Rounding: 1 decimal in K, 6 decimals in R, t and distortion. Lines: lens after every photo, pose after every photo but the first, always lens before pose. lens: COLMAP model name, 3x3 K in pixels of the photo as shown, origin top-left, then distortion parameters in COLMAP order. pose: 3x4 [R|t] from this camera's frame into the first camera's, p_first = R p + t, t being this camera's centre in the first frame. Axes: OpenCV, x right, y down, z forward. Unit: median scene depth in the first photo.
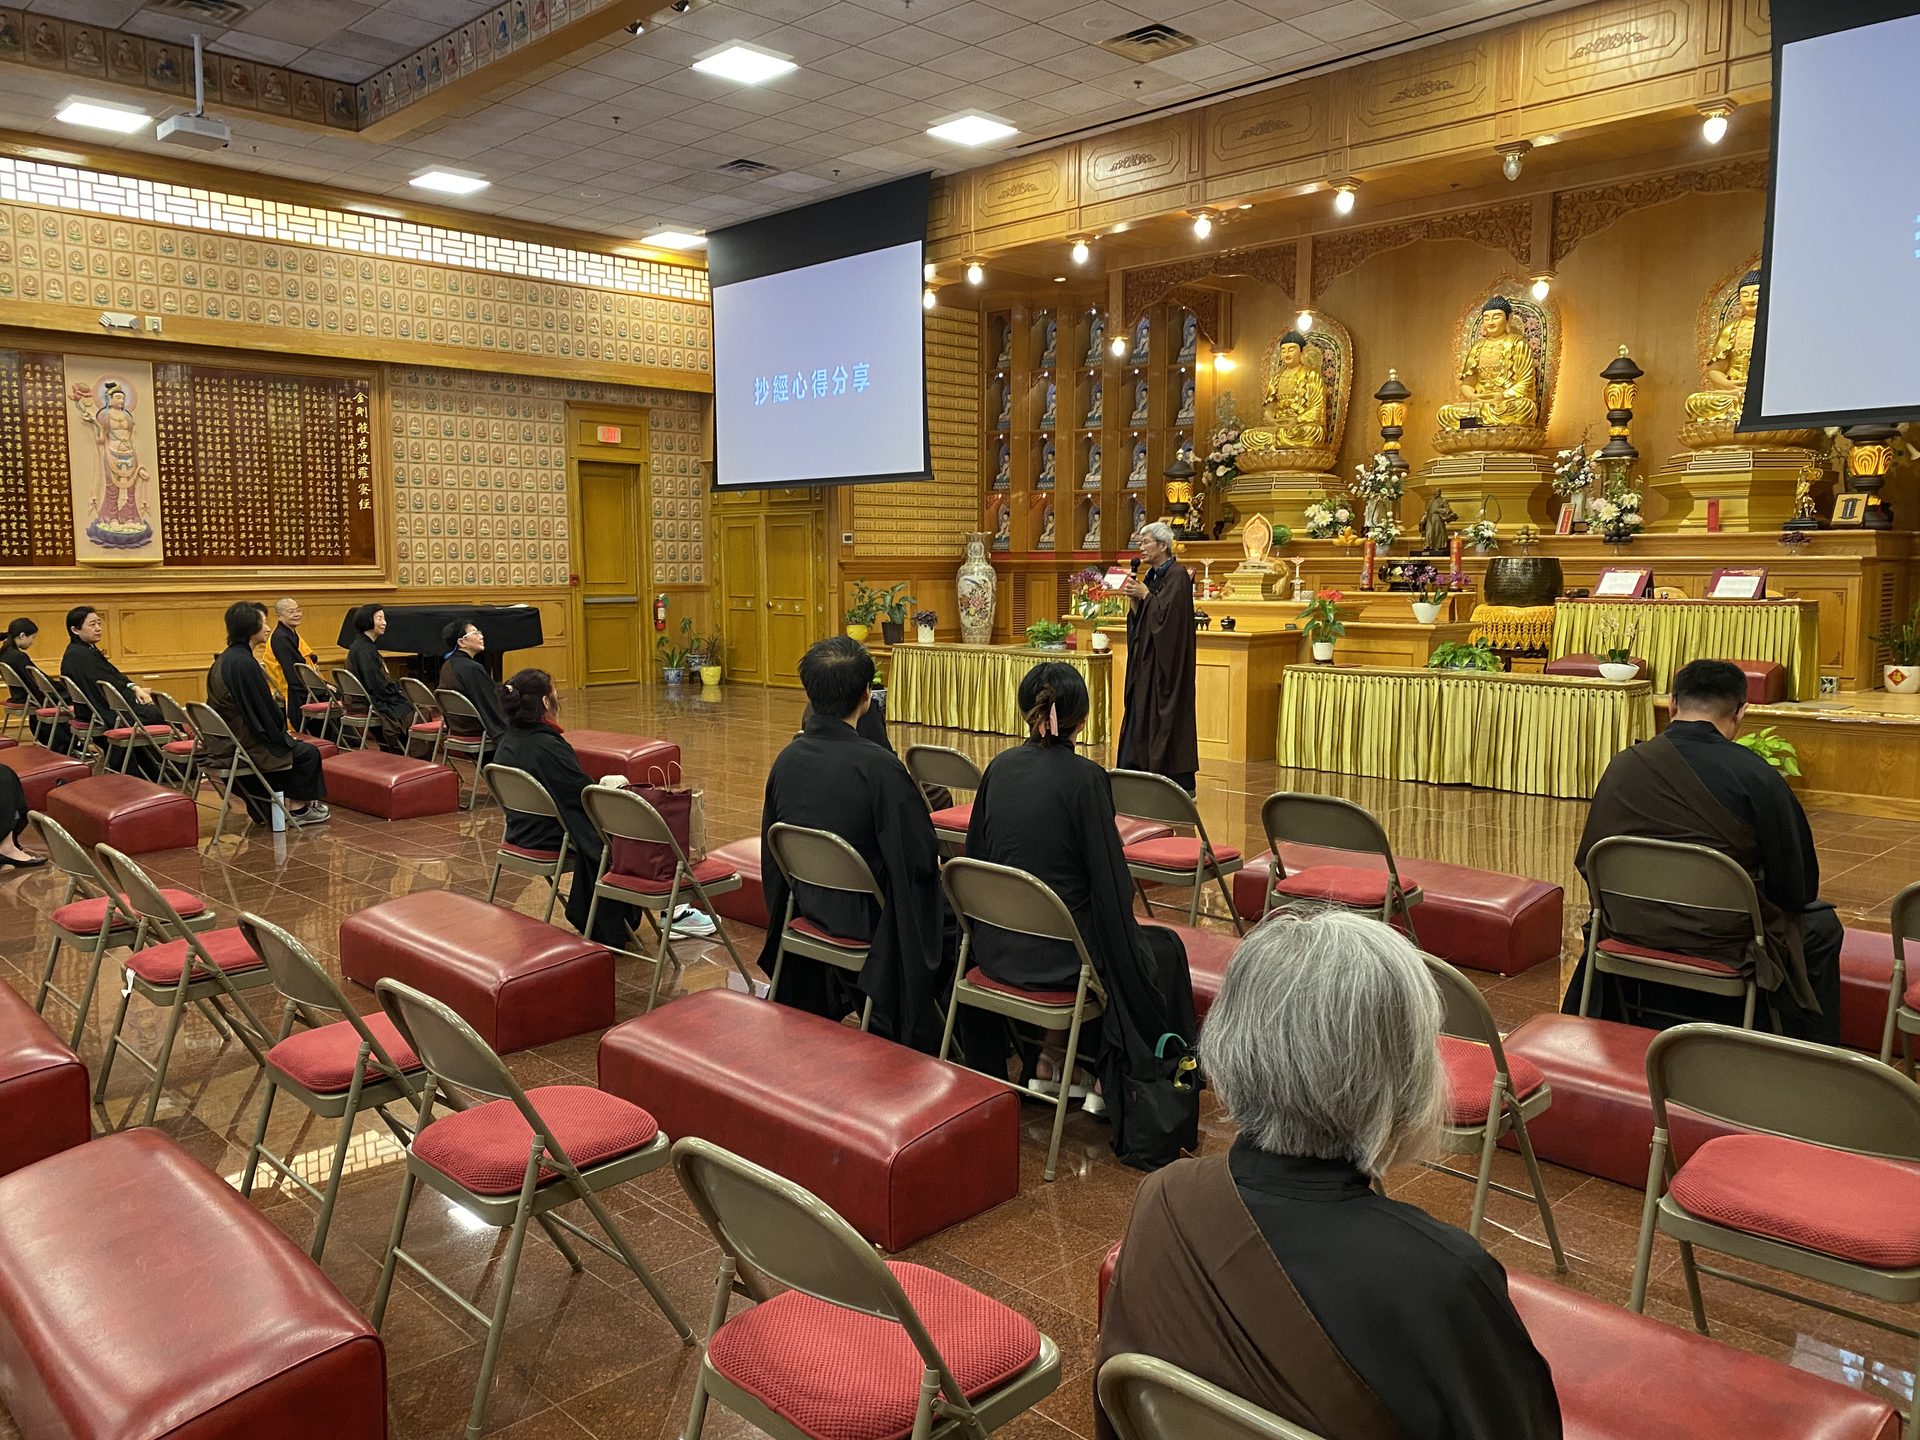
lens RADIAL K [[1462.6, 0, 950.8], [0, 1462.6, 708.6], [0, 0, 1]] dist [0.025146, -0.014020]
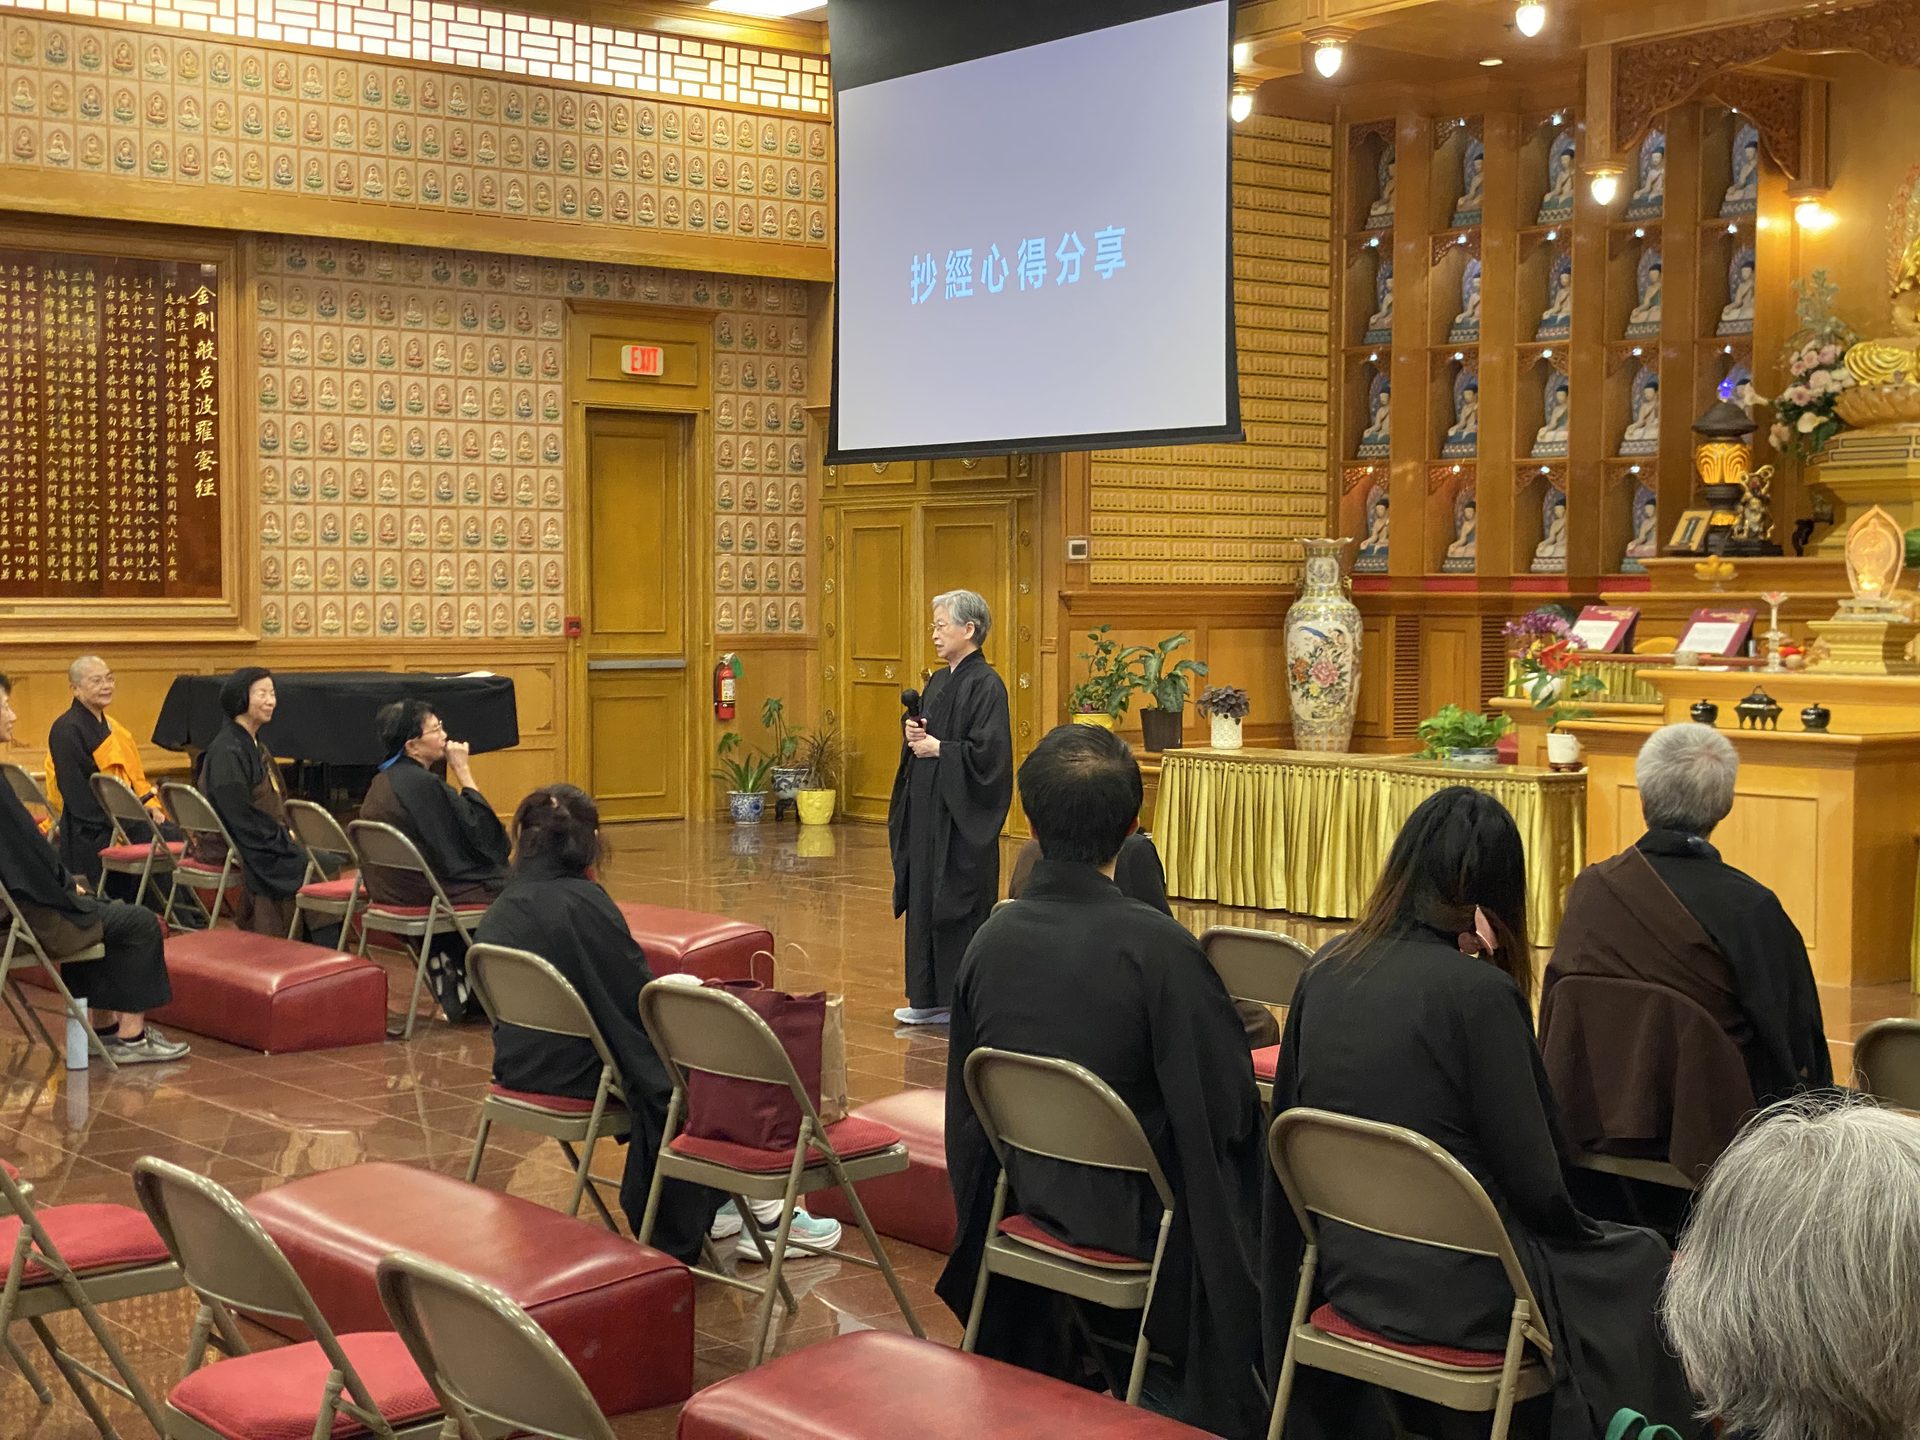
lens RADIAL K [[2838.7, 0, 960.0], [0, 2838.7, 720.0], [0, 0, 1]] dist [0.138994, -0.207804]
pose [[0.994107, 0.009510, -0.107984, -0.001634], [-0.015557, 0.998349, -0.055293, 0.002737], [0.107280, 0.056647, 0.992614, -0.031265]]
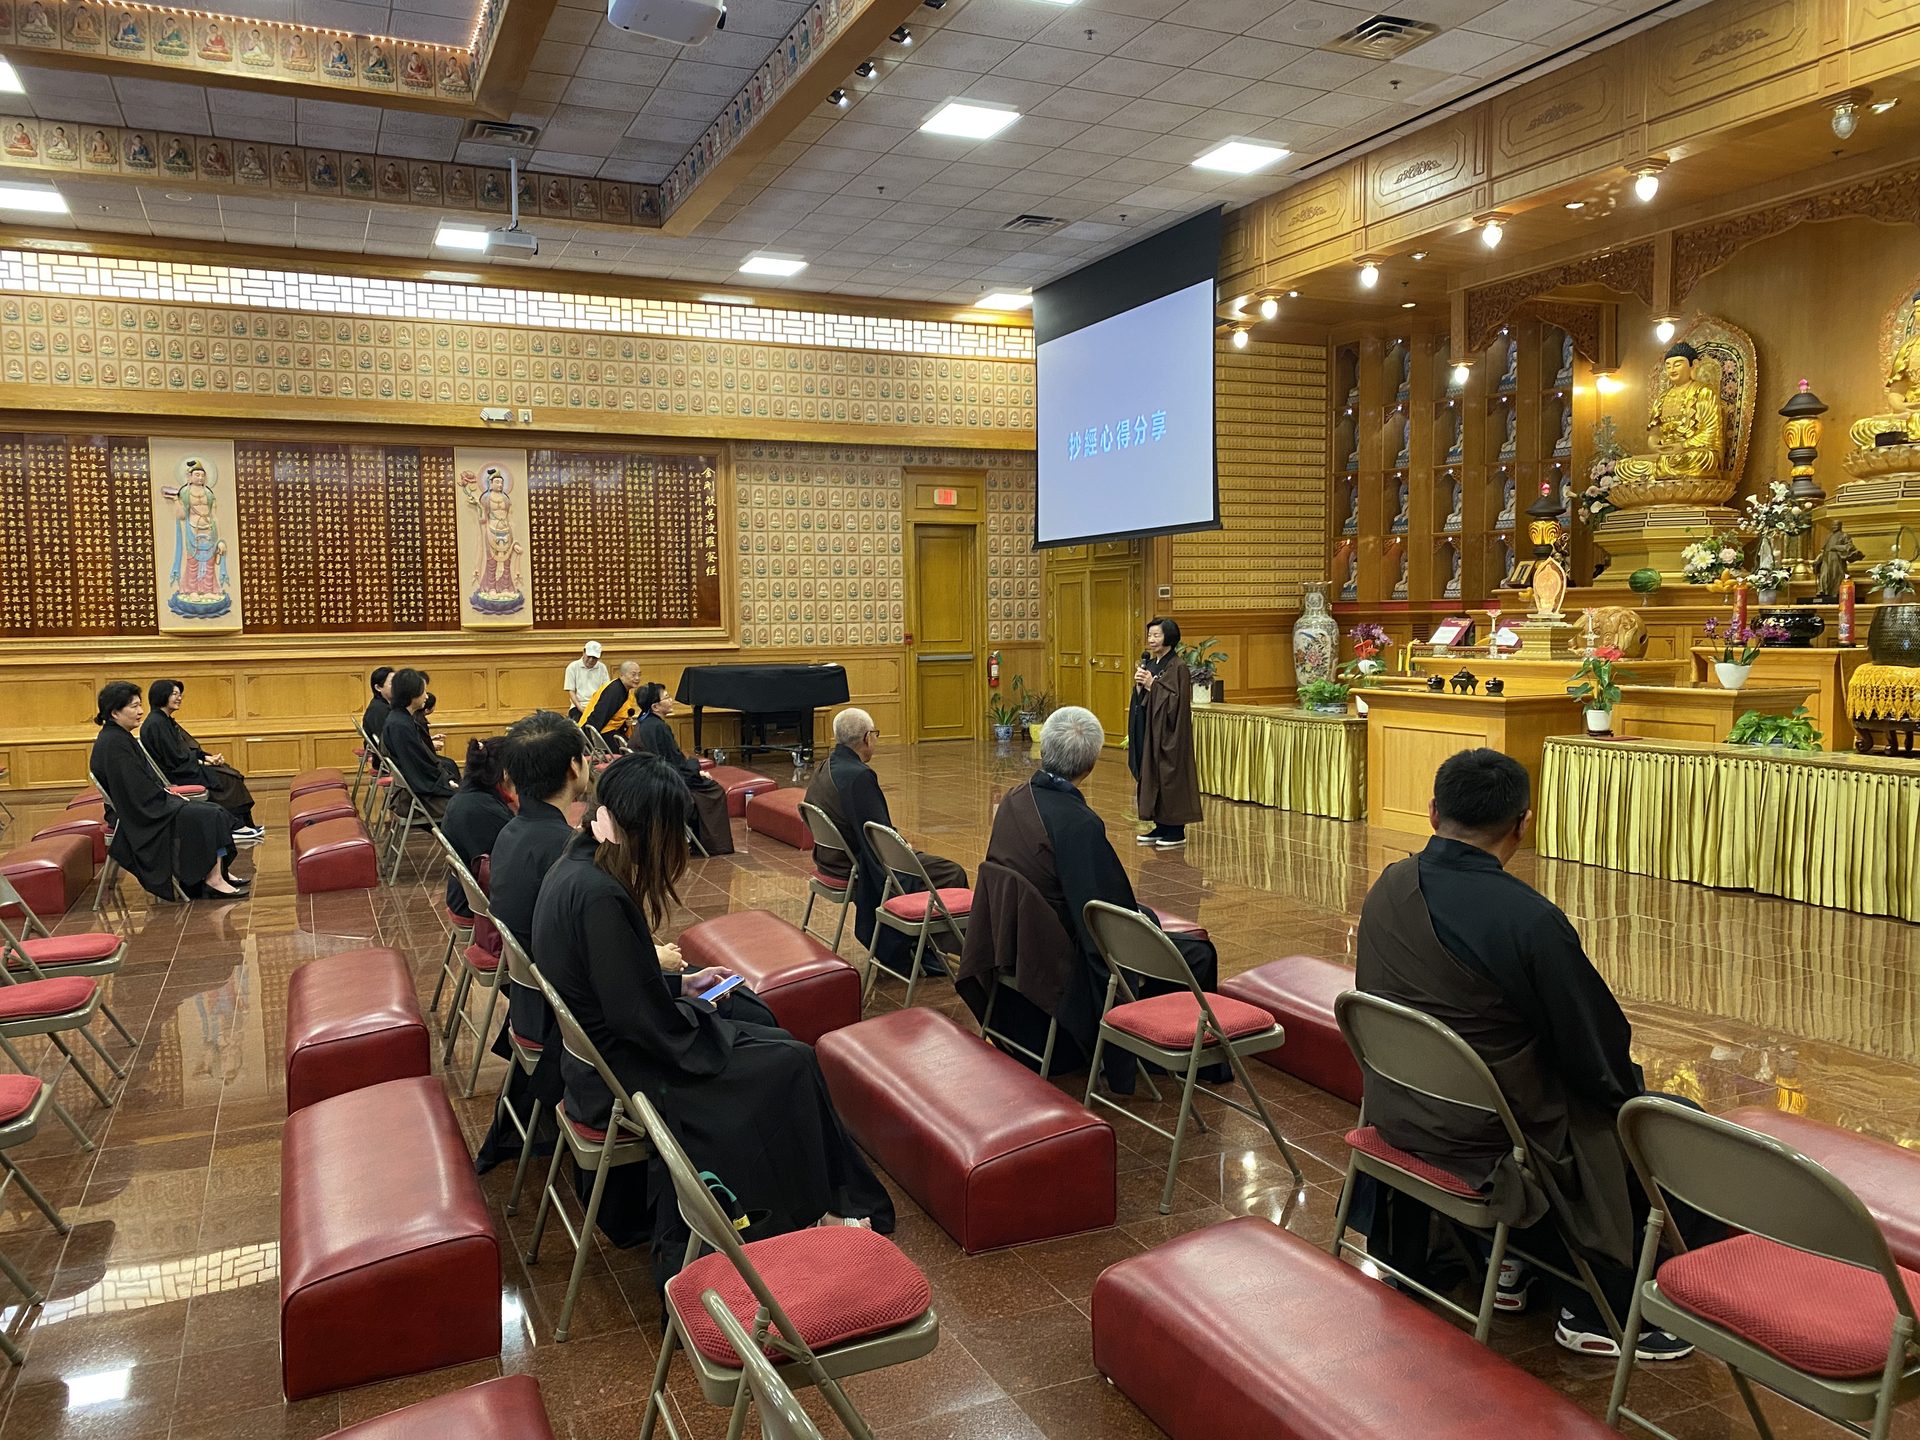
lens RADIAL K [[1451.5, 0, 949.8], [0, 1451.5, 710.3], [0, 0, 1]] dist [0.112770, -0.196960]
pose [[0.938980, 0.010435, -0.343812, 0.145017], [-0.022100, 0.999305, -0.030027, -0.008483], [0.343260, 0.035793, 0.938558, 0.060282]]
